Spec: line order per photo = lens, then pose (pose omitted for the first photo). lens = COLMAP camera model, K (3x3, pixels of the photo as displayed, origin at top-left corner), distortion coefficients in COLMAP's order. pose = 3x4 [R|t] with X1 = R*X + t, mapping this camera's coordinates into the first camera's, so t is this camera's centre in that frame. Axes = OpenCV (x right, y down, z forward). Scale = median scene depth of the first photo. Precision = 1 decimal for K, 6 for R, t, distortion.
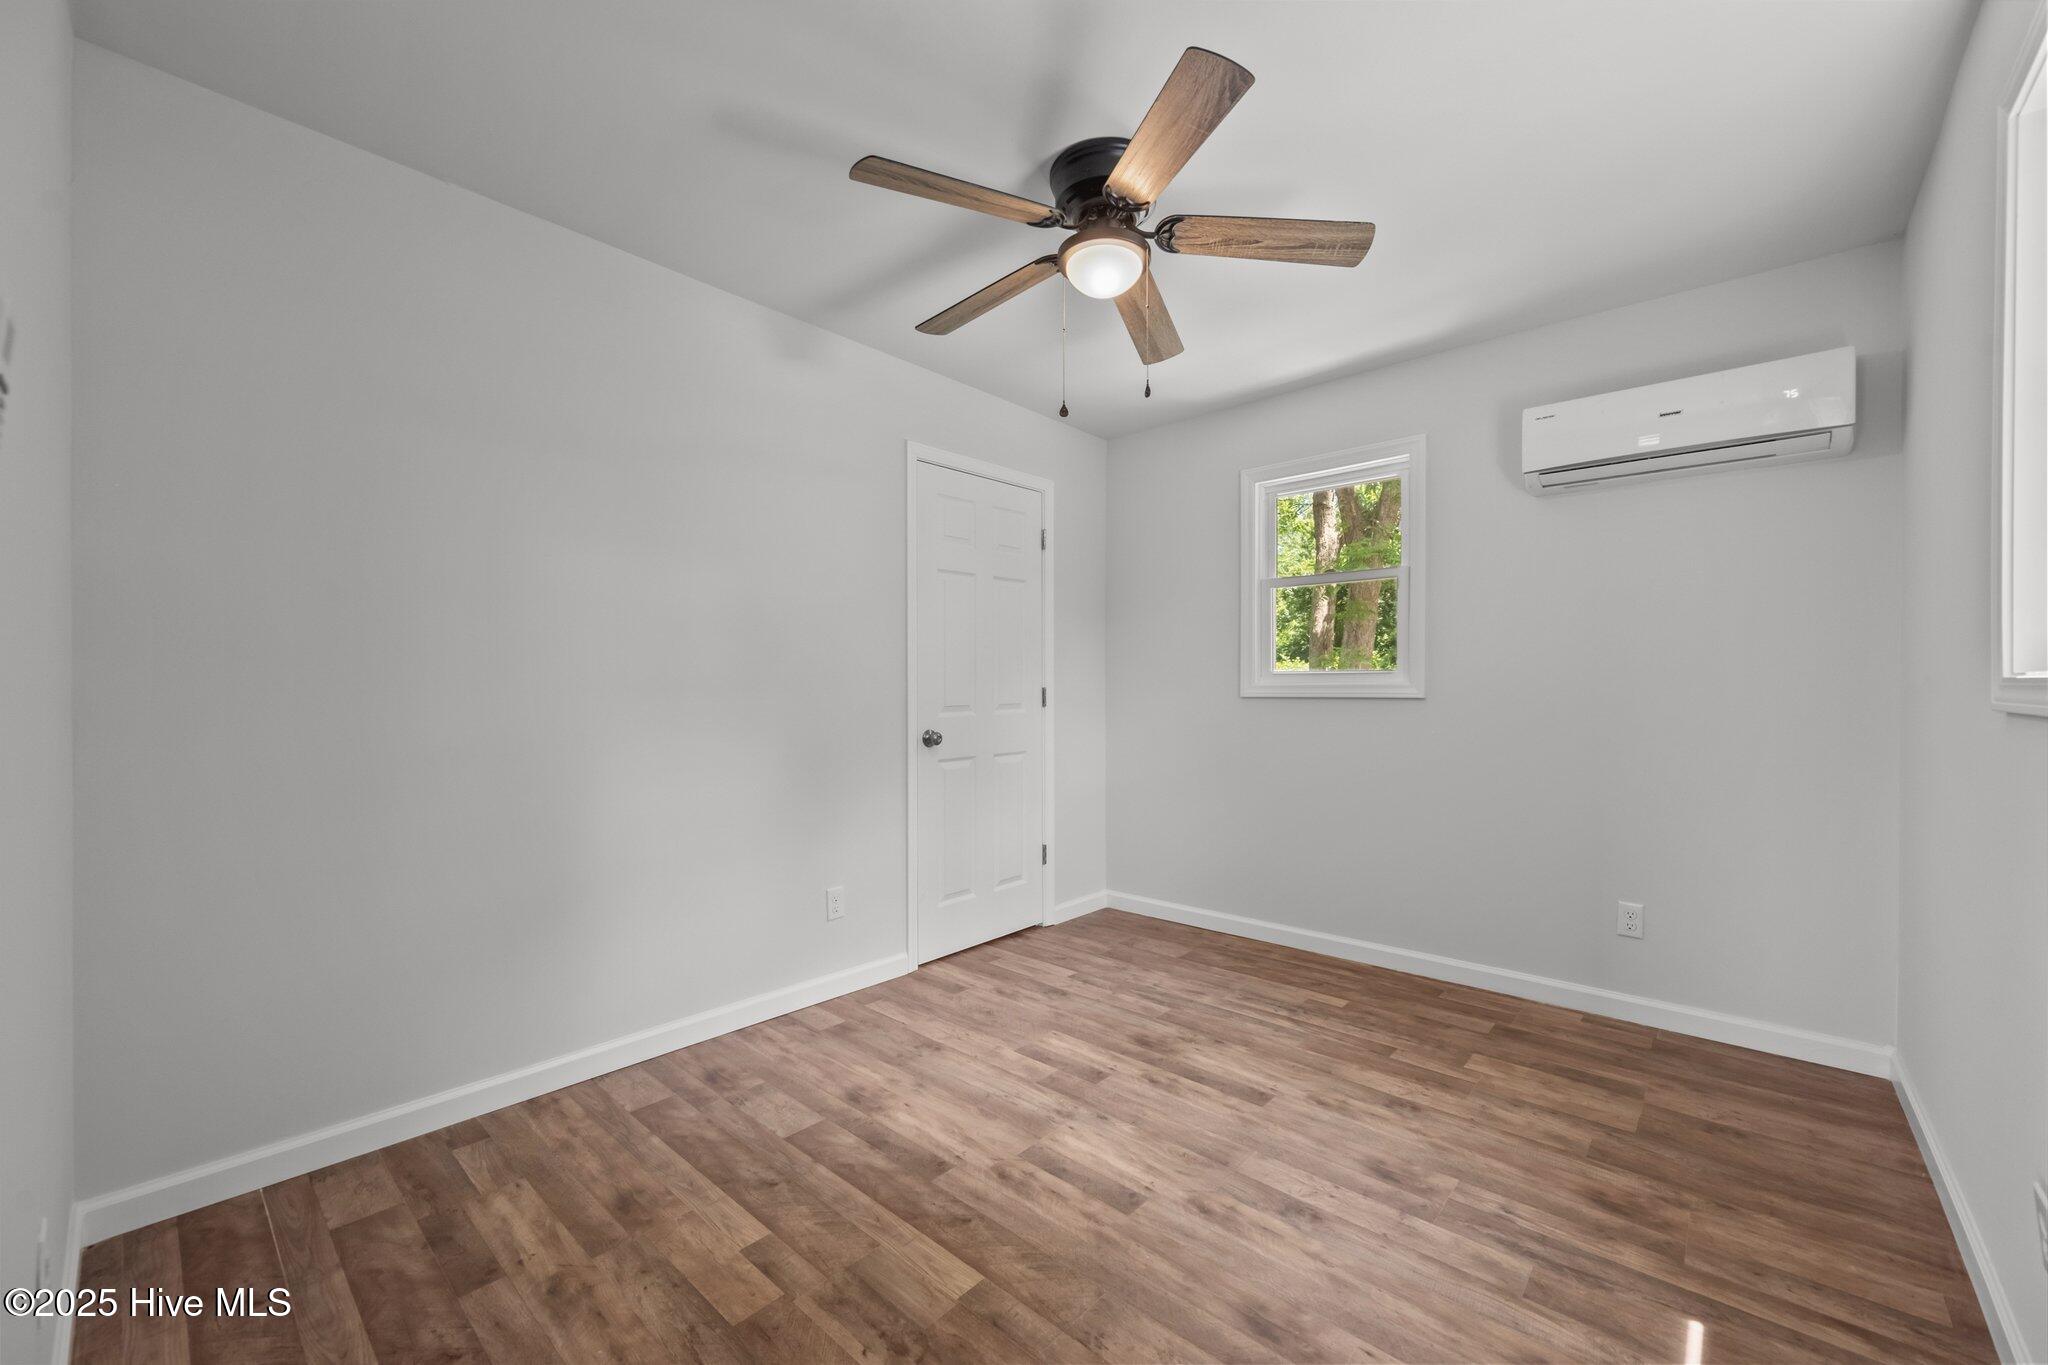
lens RADIAL K [[803.2, 0, 1027.9], [0, 803.2, 688.9], [0, 0, 1]] dist [-0.000501, 0.000039]
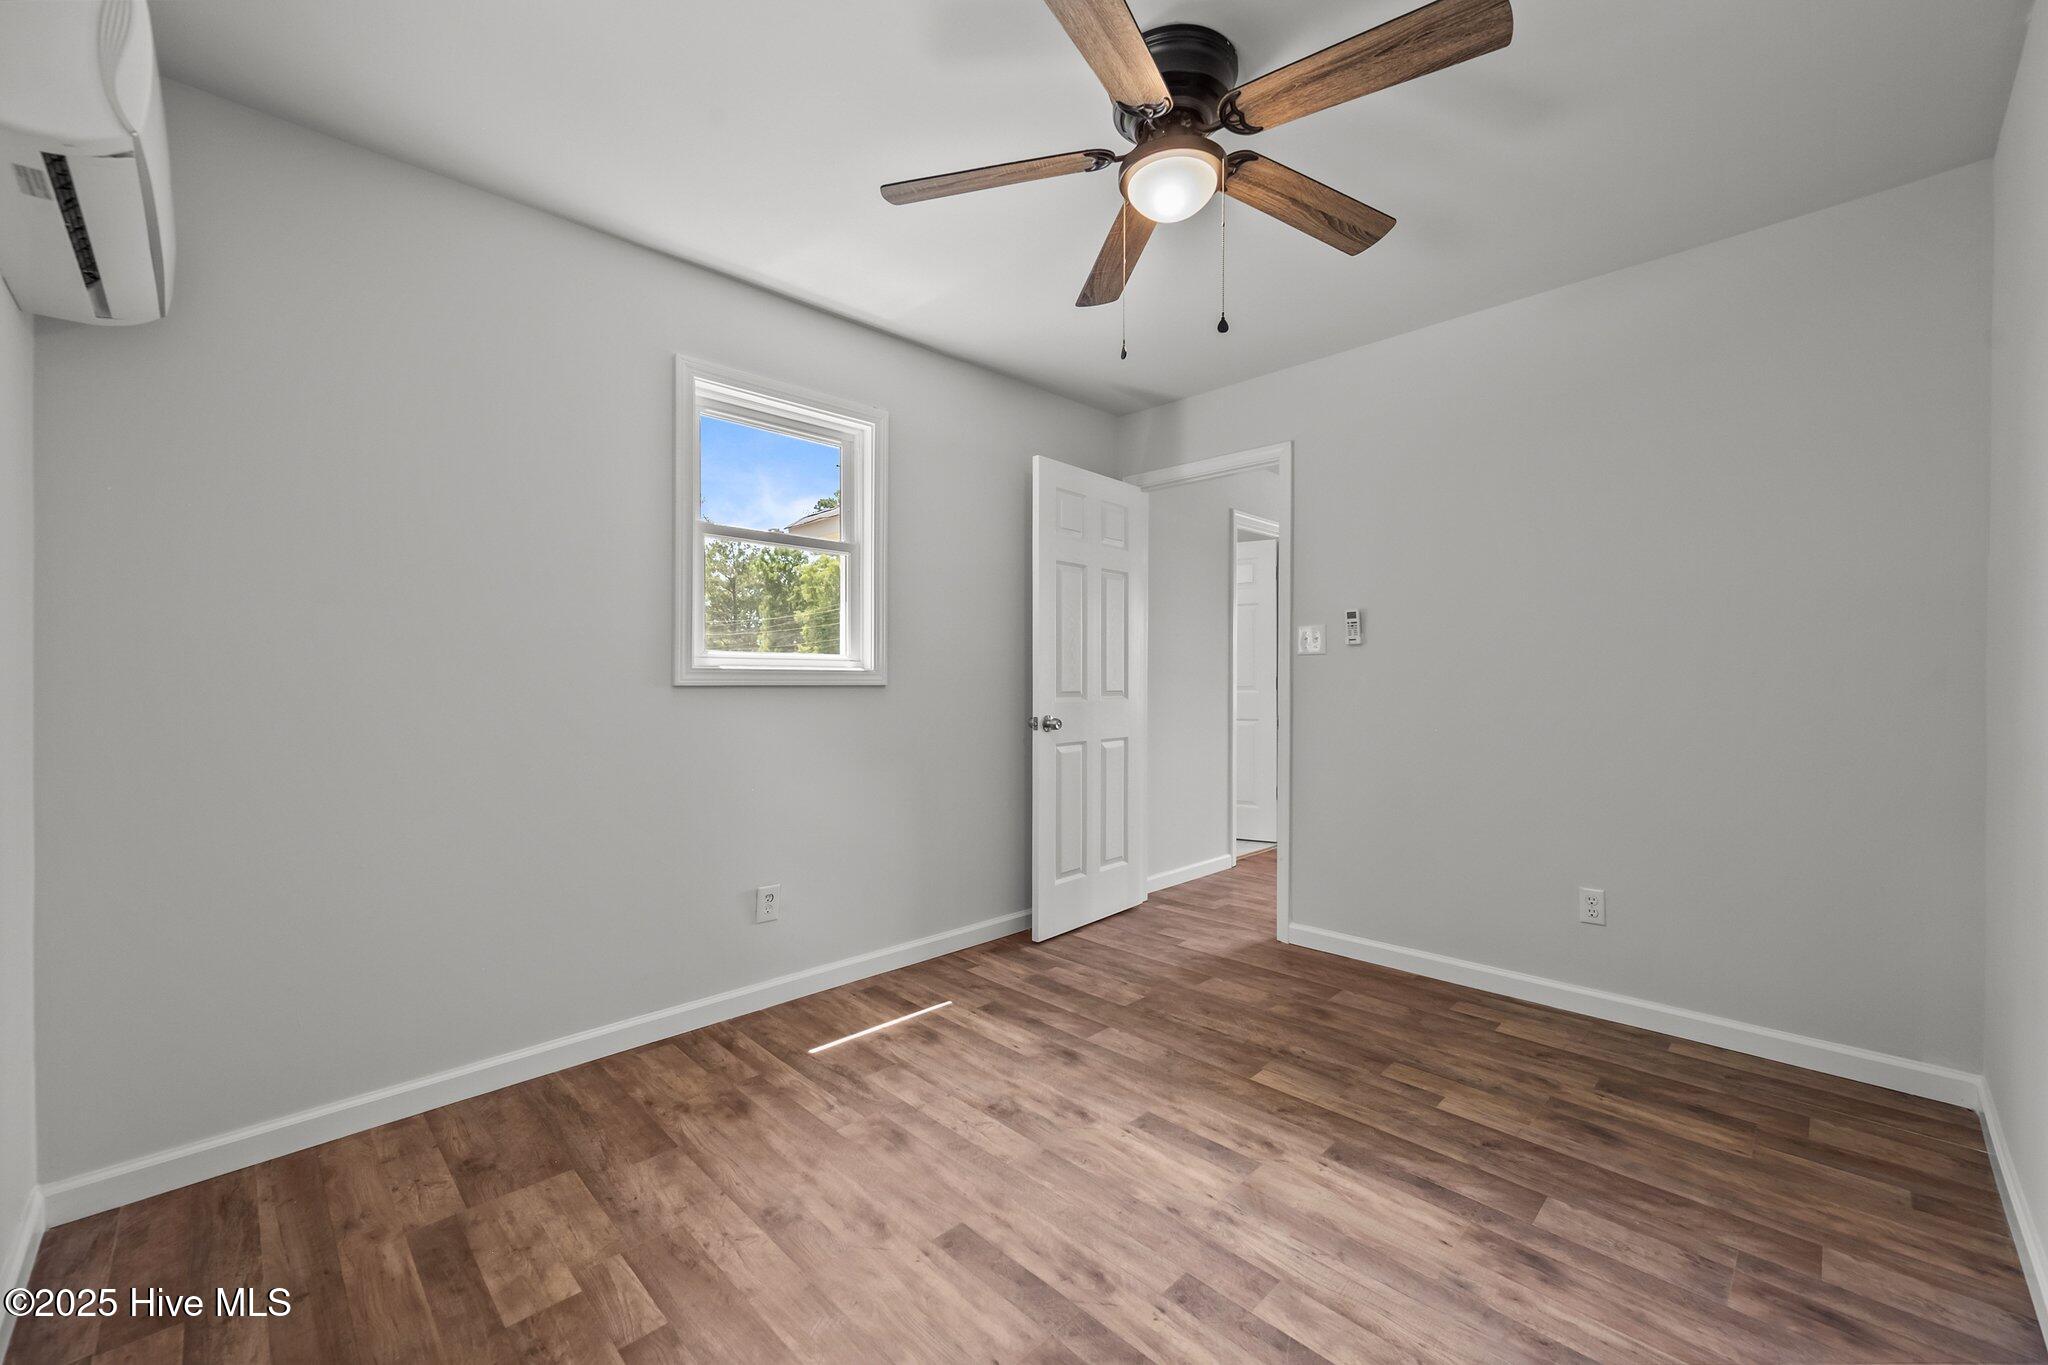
lens RADIAL K [[803.2, 0, 1027.9], [0, 803.2, 688.9], [0, 0, 1]] dist [-0.000501, 0.000039]
pose [[-0.998210, 0.000707, 0.059805, 0.214310], [0.001571, 0.999895, 0.014411, 0.005228], [-0.059788, 0.014479, -0.998106, 2.037242]]
